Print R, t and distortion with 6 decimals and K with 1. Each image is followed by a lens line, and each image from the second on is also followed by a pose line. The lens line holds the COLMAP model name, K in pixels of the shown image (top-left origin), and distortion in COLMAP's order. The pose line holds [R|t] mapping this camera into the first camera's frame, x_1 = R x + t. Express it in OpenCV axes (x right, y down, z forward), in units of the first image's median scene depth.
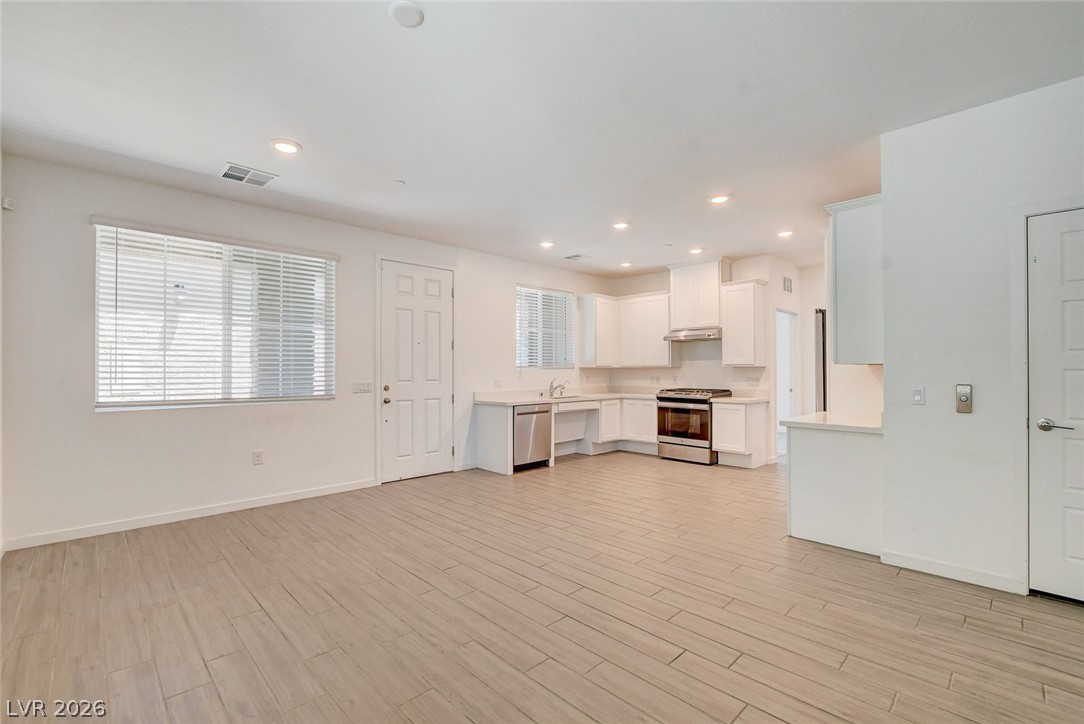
lens RADIAL K [[480.0, 0, 542.0], [0, 480.0, 362.0], [0, 0, 1]] dist [-0.002304, 0.000000]
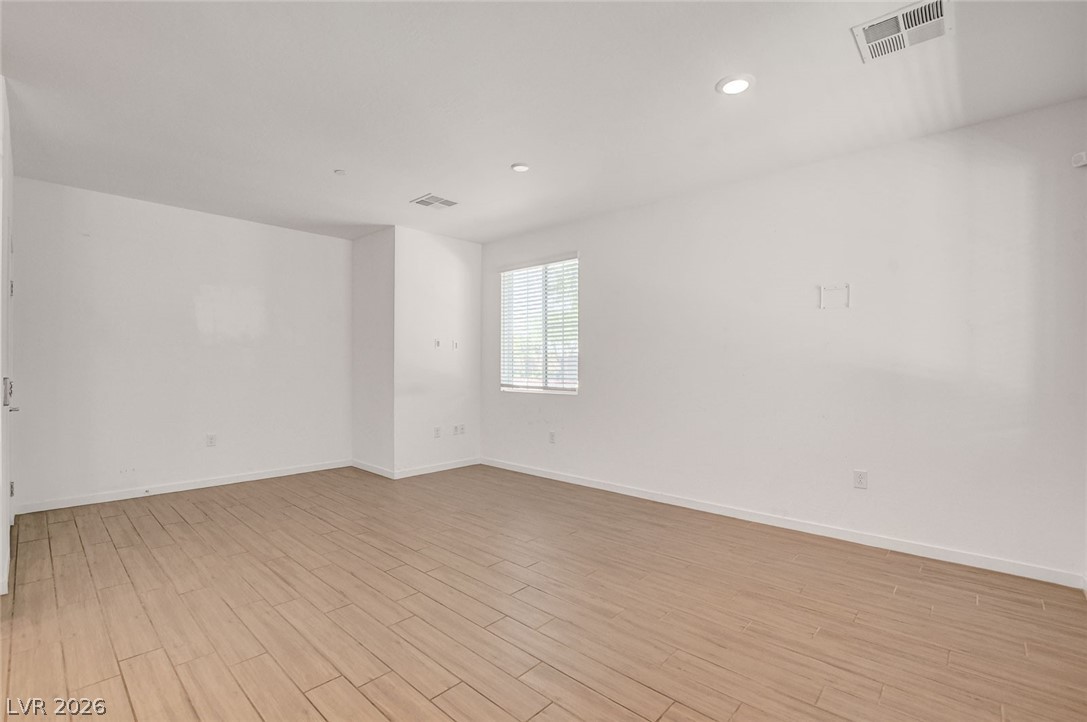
lens RADIAL K [[487.3, 0, 544.5], [0, 487.3, 368.6], [0, 0, 1]] dist [-0.029583, 0.000701]
pose [[-0.998502, -0.000513, -0.054718, -0.143885], [0.000049, 0.999947, -0.010266, 0.026565], [0.054720, -0.010253, -0.998449, 1.478748]]
